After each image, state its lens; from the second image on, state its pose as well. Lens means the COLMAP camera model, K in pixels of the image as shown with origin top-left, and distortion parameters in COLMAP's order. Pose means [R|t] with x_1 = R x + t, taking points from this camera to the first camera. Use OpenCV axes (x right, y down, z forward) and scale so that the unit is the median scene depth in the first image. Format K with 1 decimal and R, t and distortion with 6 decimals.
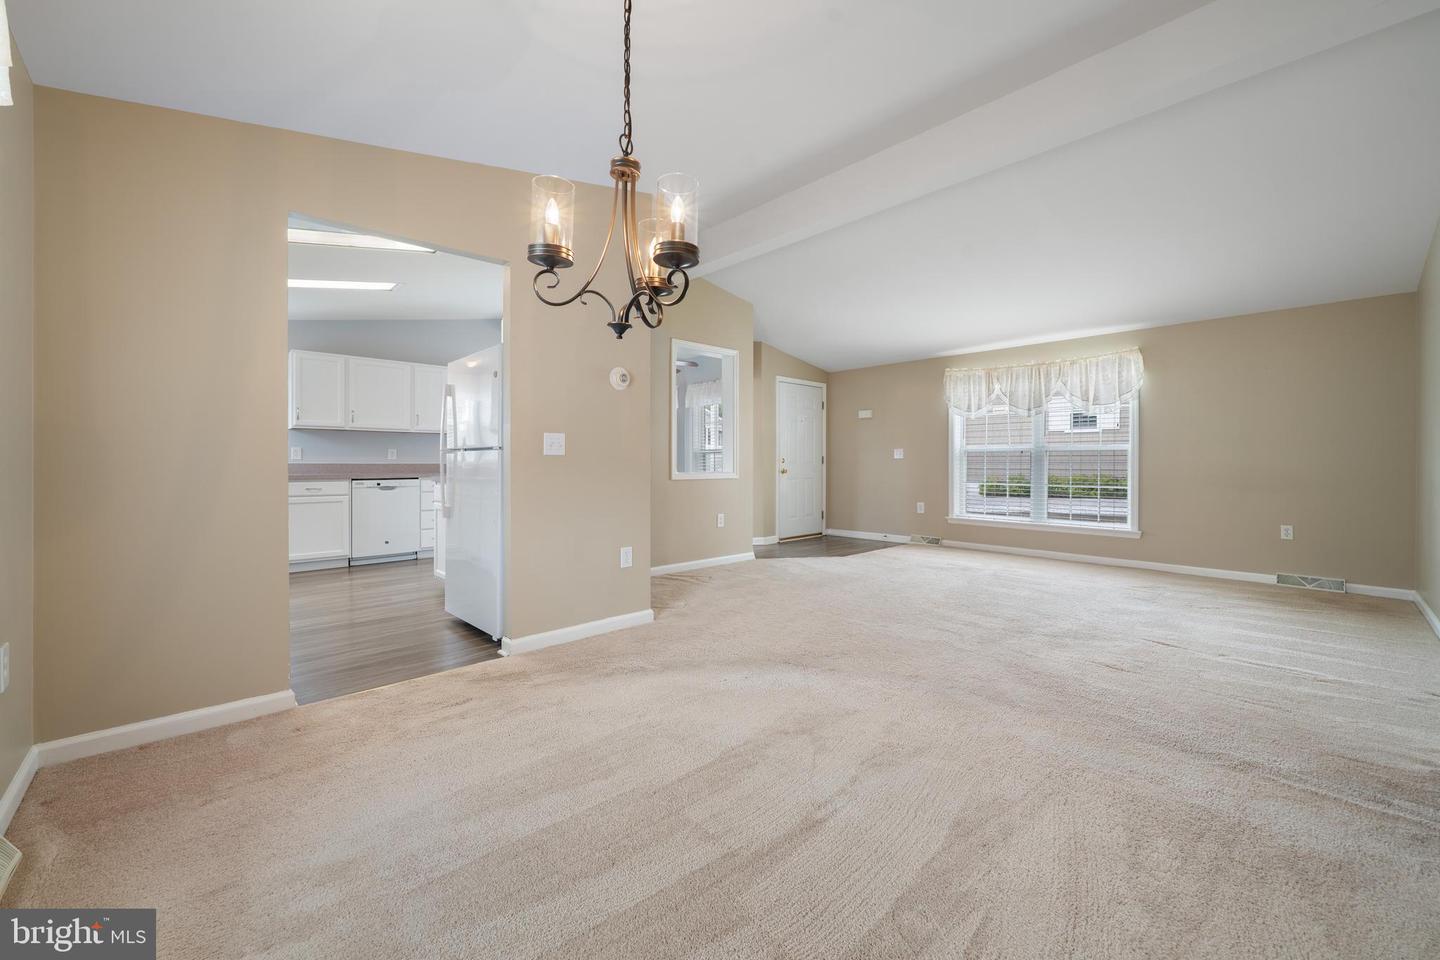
lens RADIAL K [[563.5, 0, 712.8], [0, 563.5, 465.5], [0, 0, 1]] dist [-0.000459, 0.000013]
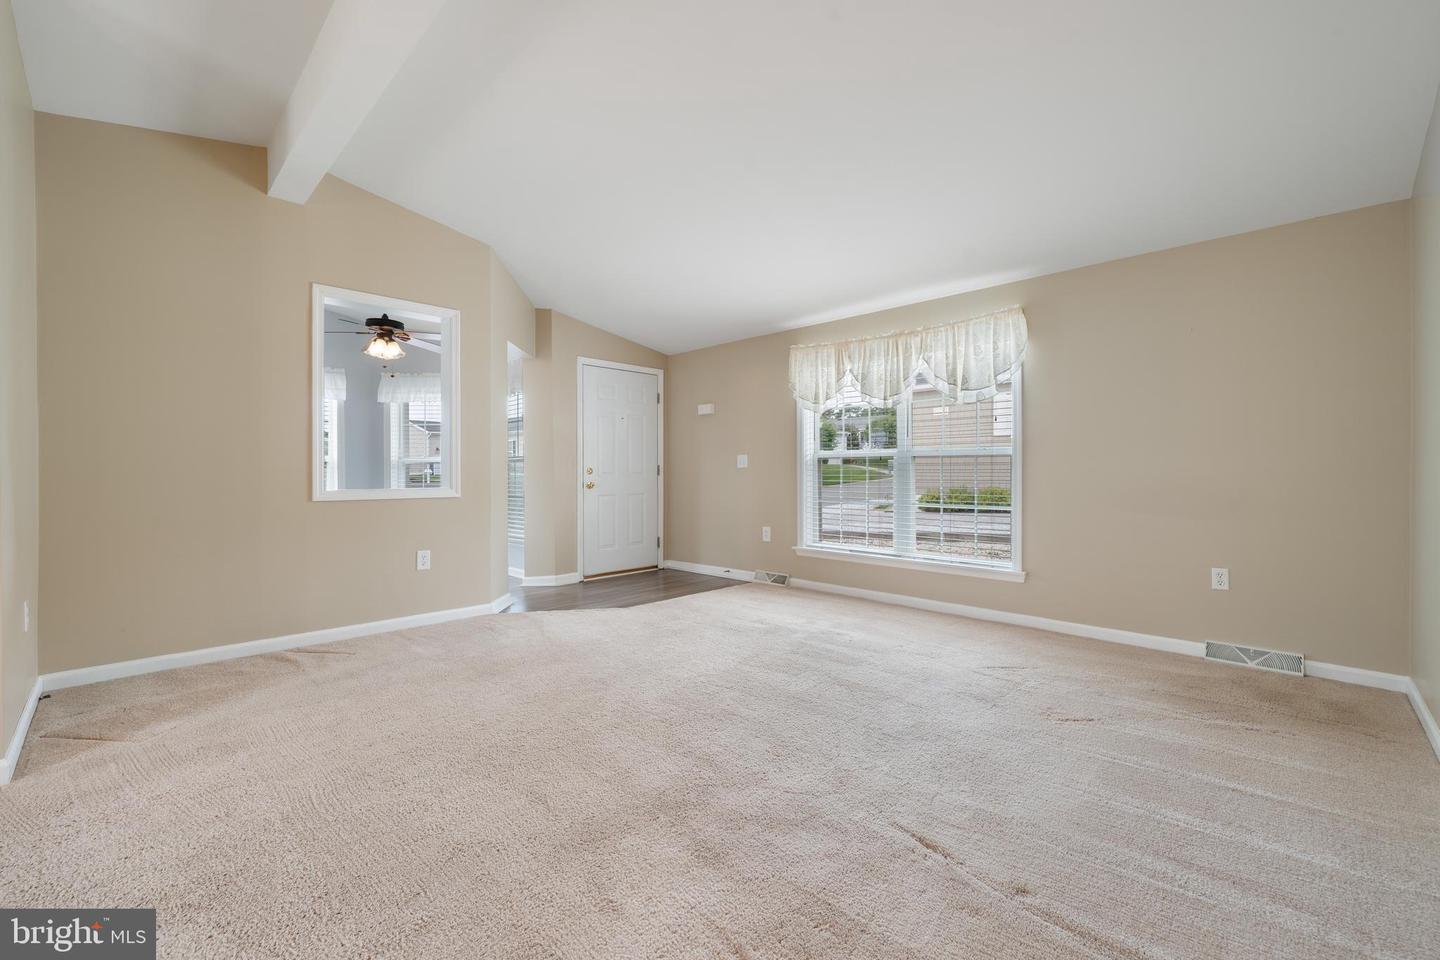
lens RADIAL K [[591.8, 0, 714.1], [0, 591.8, 476.1], [0, 0, 1]] dist [0.001191, 0.000196]
pose [[0.999162, -0.002549, 0.040843, 0.297635], [0.002557, 0.999997, -0.000148, -0.001830], [-0.040842, 0.000252, 0.999166, 0.247228]]
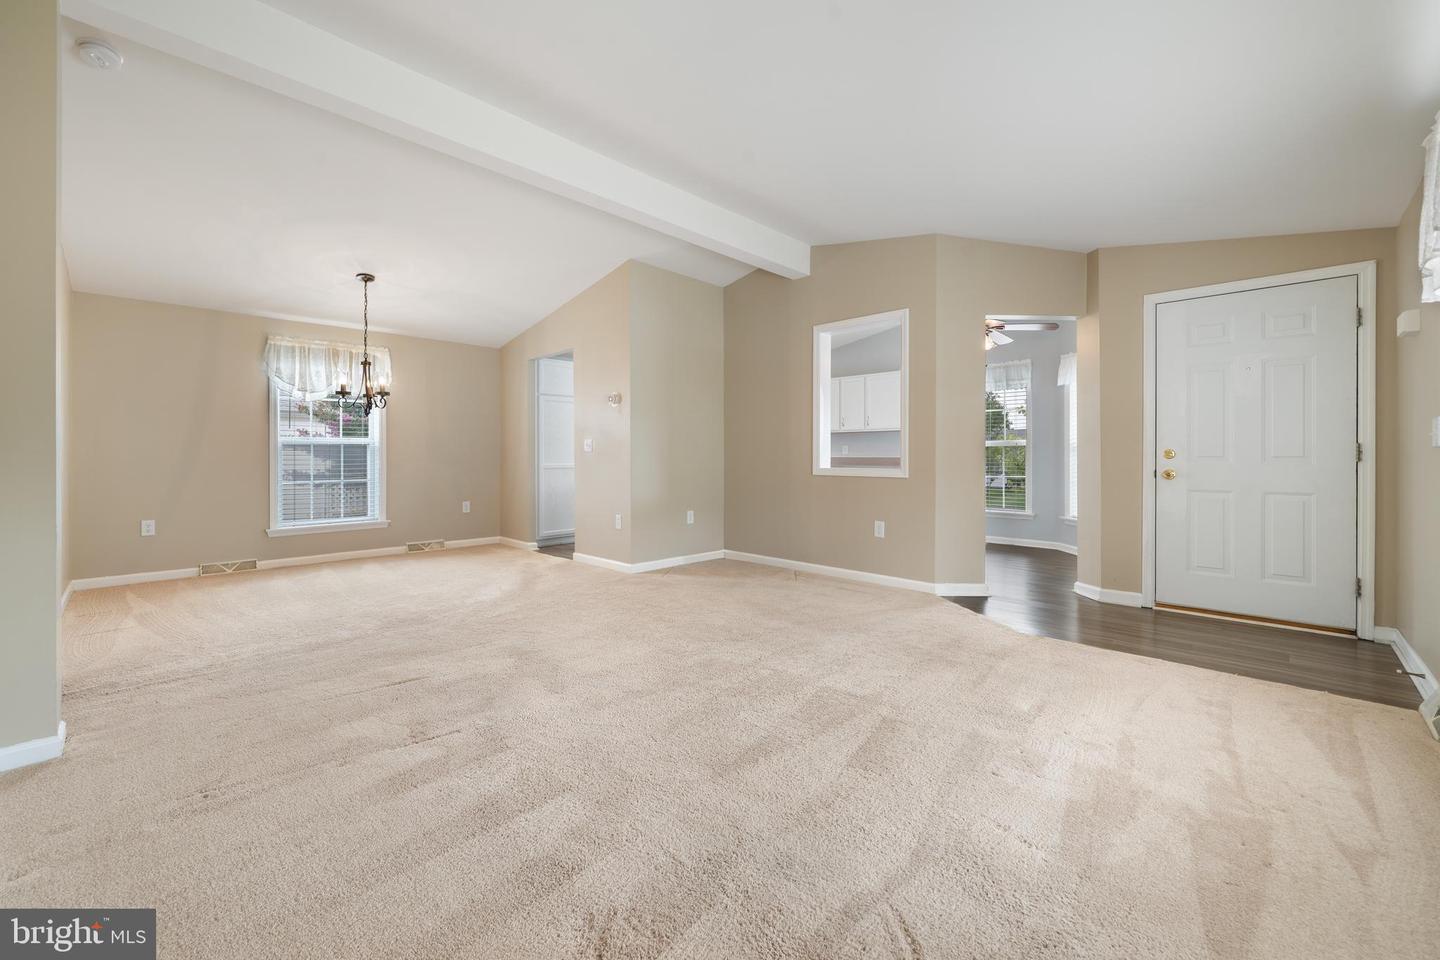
lens RADIAL K [[574.1, 0, 716.4], [0, 574.1, 456.7], [0, 0, 1]] dist [-0.002950, -0.000141]
pose [[0.048393, 0.000201, -0.998828, 0.731020], [-0.008361, 0.999965, -0.000204, -0.003233], [0.998793, 0.008361, 0.048393, 0.649947]]
